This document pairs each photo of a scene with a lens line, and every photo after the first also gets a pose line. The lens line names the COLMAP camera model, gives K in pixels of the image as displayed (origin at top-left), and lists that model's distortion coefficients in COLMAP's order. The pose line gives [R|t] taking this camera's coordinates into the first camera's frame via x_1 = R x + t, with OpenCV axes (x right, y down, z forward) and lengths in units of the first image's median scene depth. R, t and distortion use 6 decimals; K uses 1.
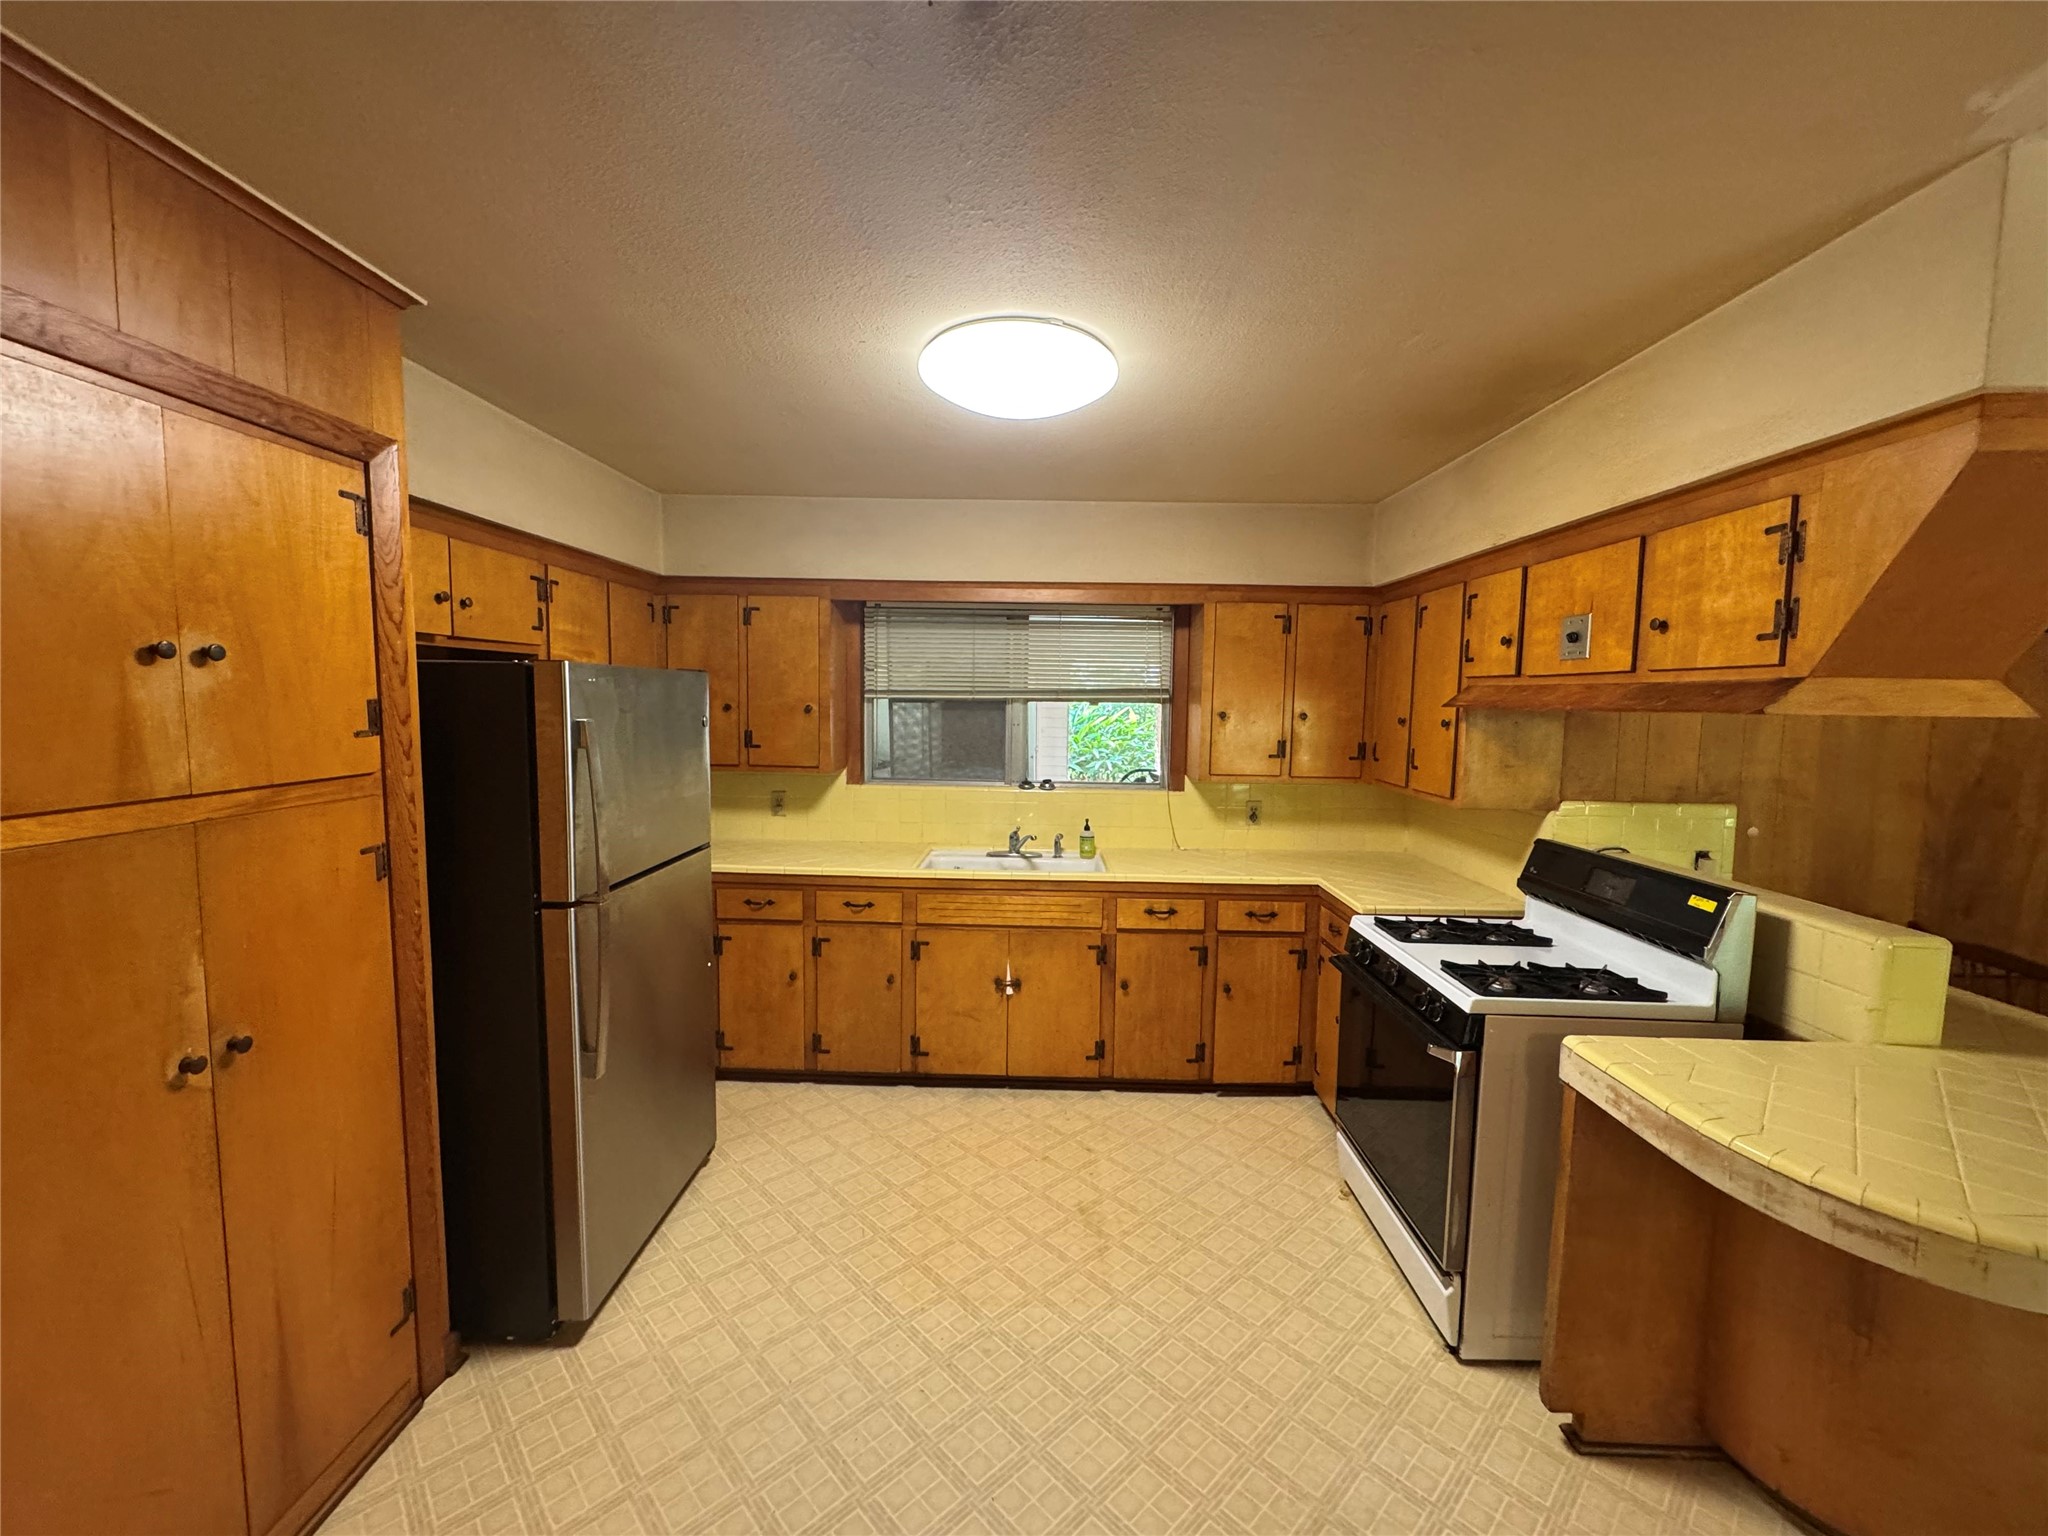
lens RADIAL K [[815.5, 0, 1024.0], [0, 815.5, 768.0], [0, 0, 1]] dist [0.000212, 0.000028]
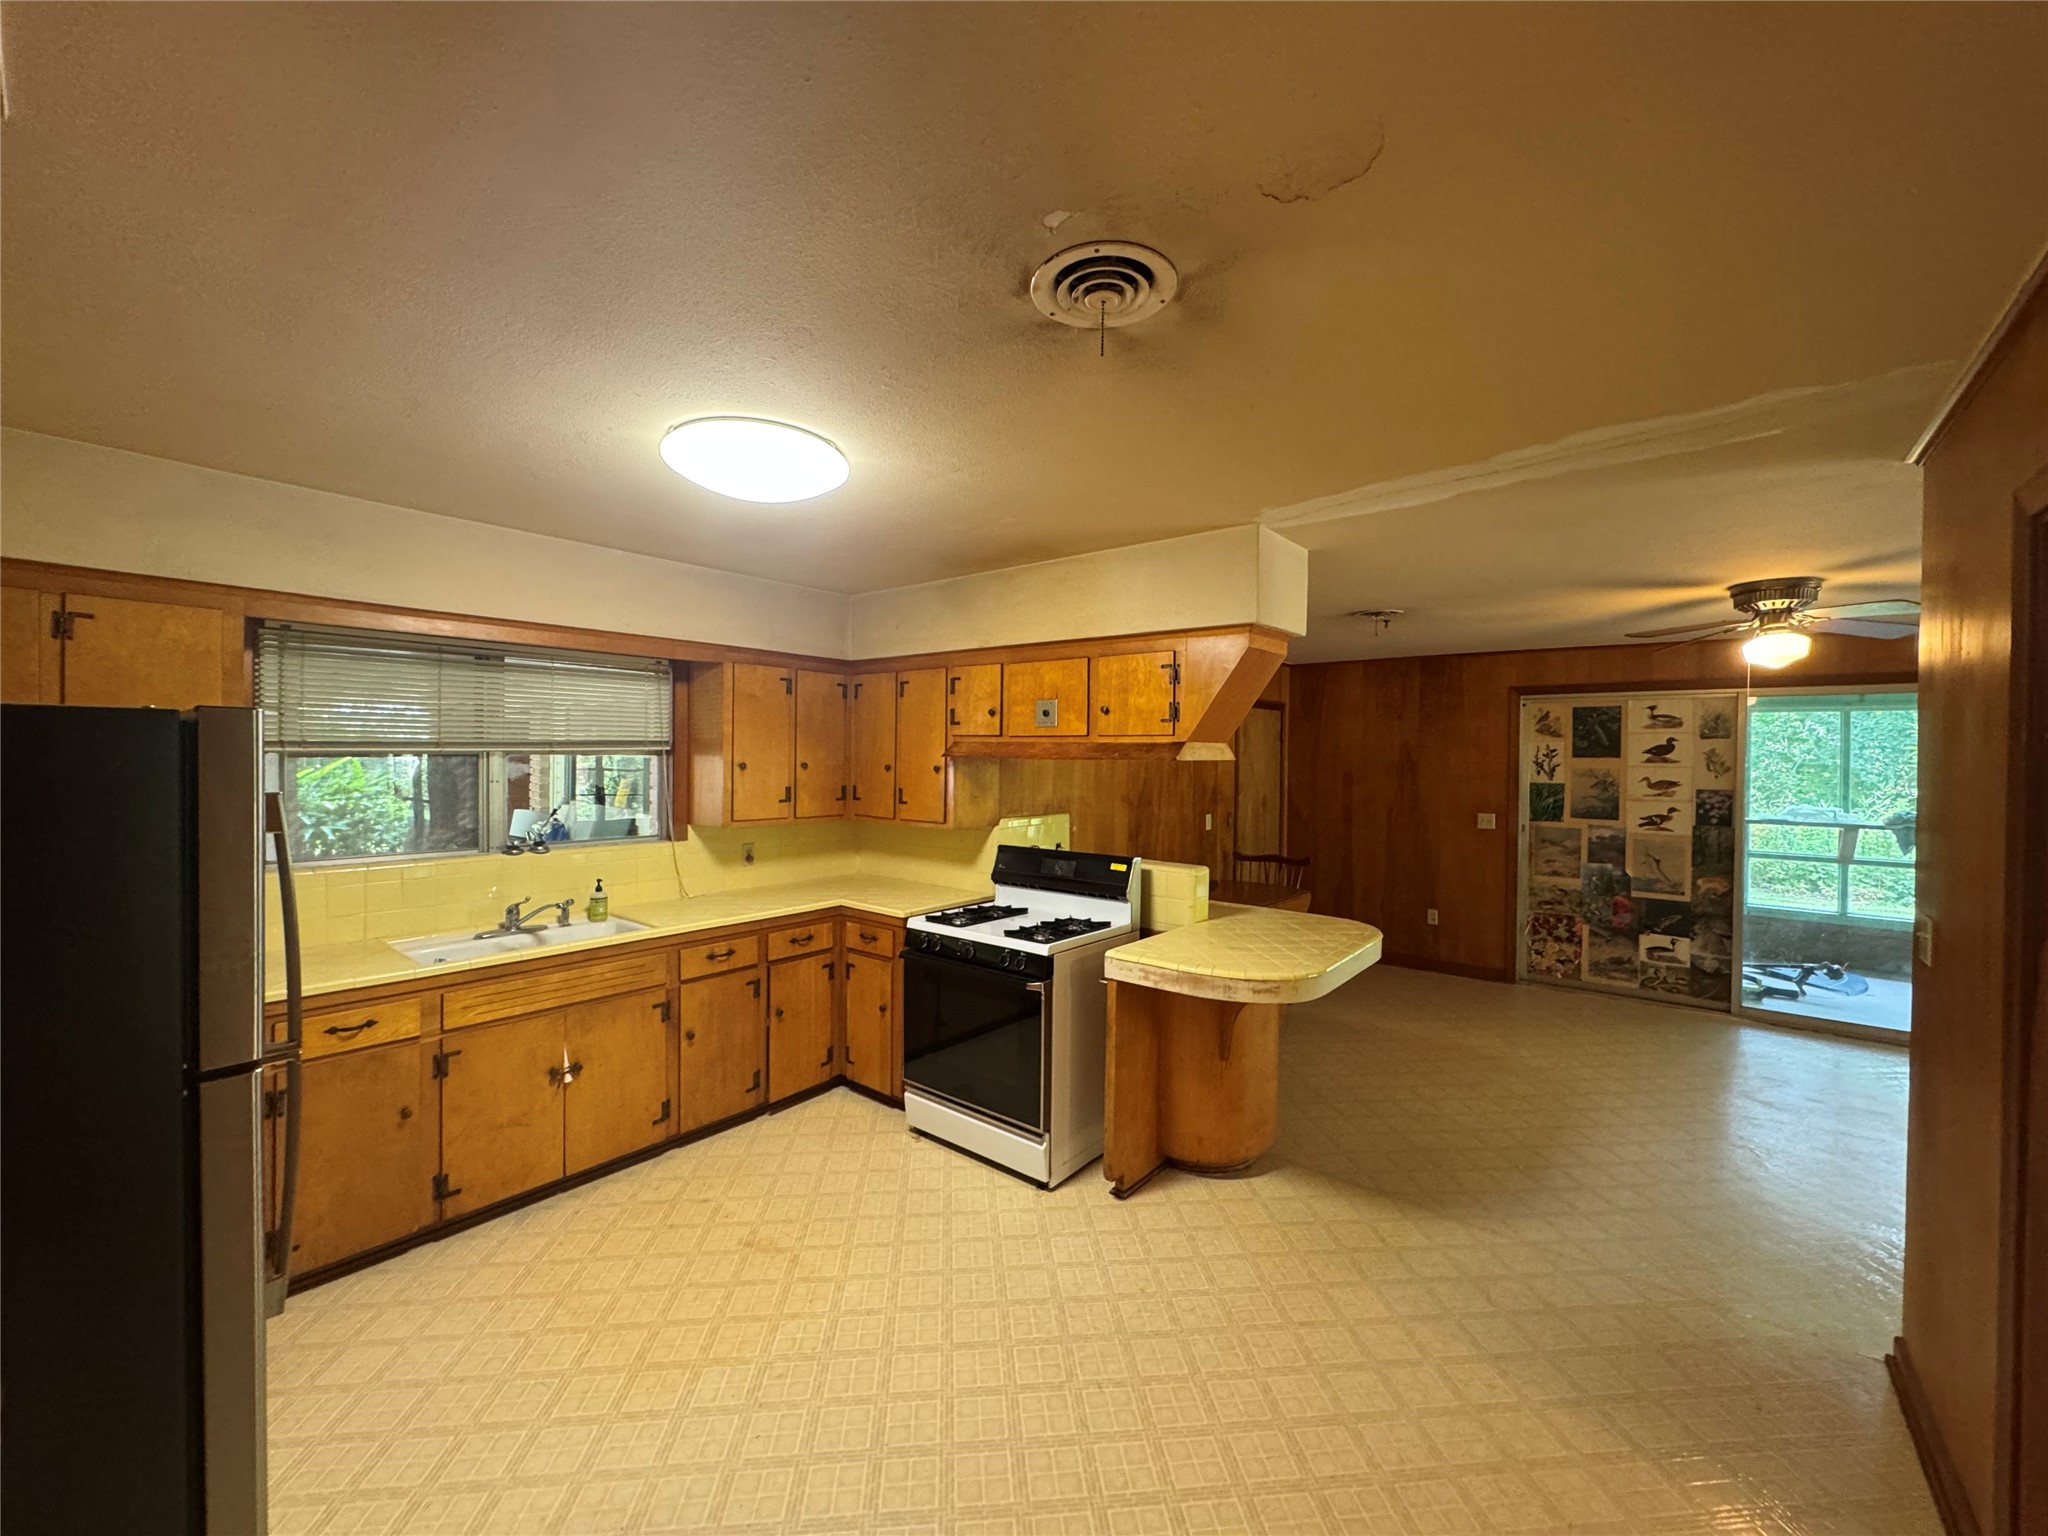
lens RADIAL K [[813.1, 0, 1024.7], [0, 813.1, 771.2], [0, 0, 1]] dist [0.001589, 0.000182]
pose [[0.618491, -0.025508, 0.785377, -0.405178], [0.066309, 0.997602, -0.019818, -0.011817], [-0.782989, 0.064335, 0.618700, 0.035147]]
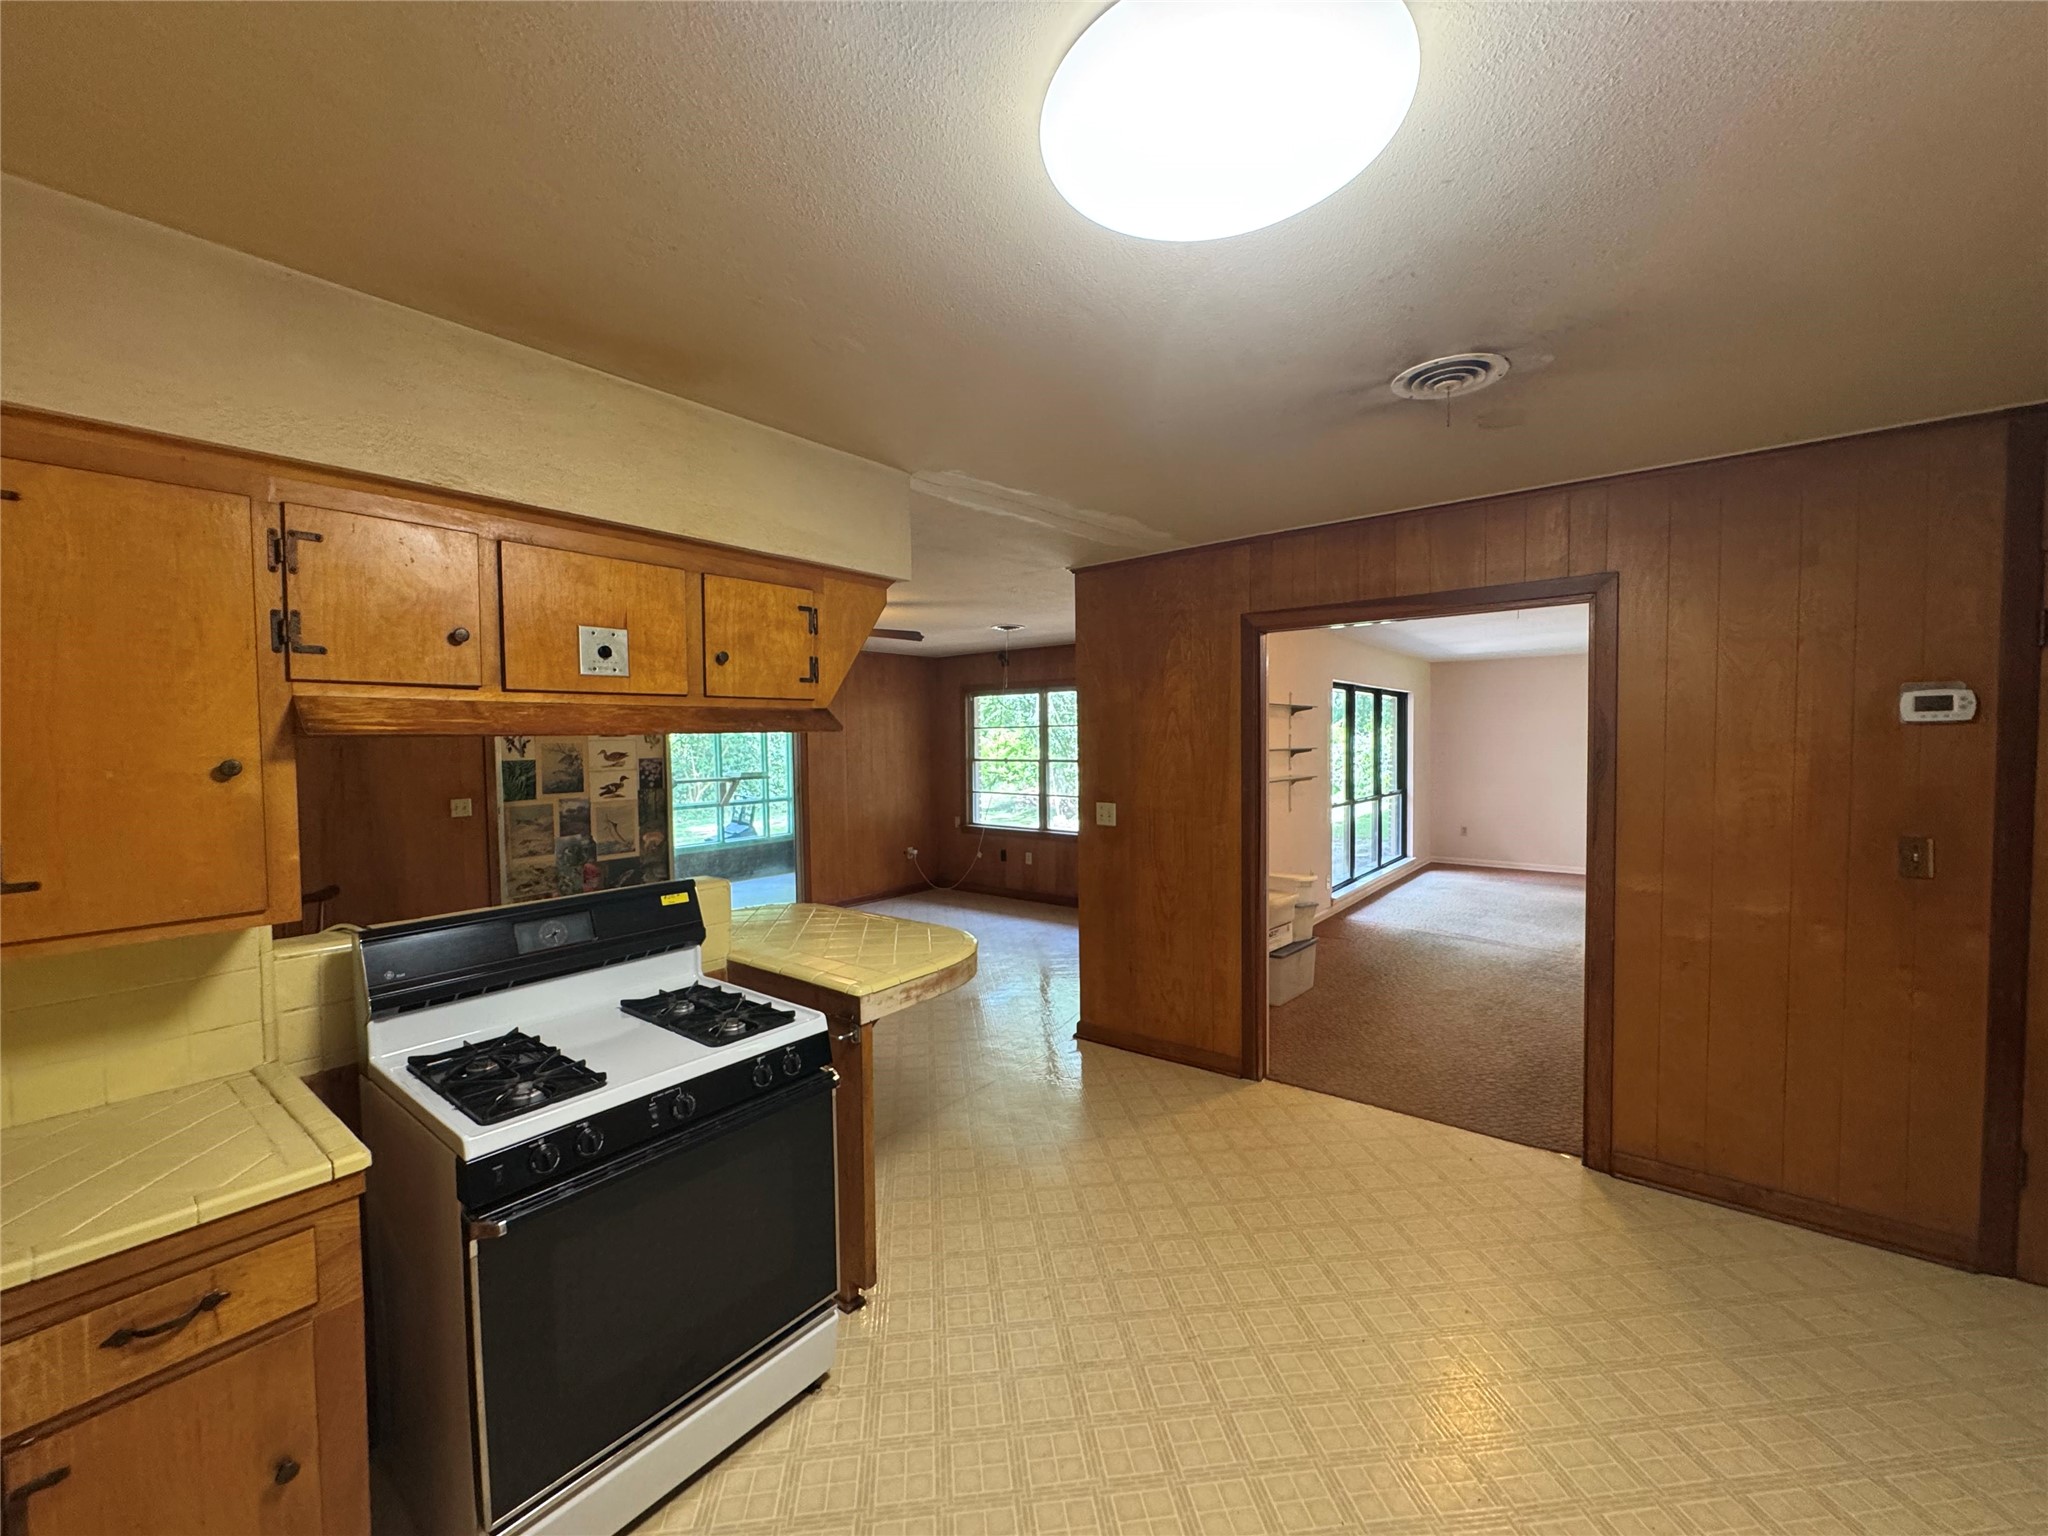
lens RADIAL K [[815.5, 0, 1024.0], [0, 815.5, 768.0], [0, 0, 1]] dist [0.000212, 0.000028]
pose [[-0.796322, -0.030983, 0.604079, -0.151813], [0.052121, 0.991458, 0.119559, -0.078315], [-0.602623, 0.126693, -0.787905, 0.960363]]
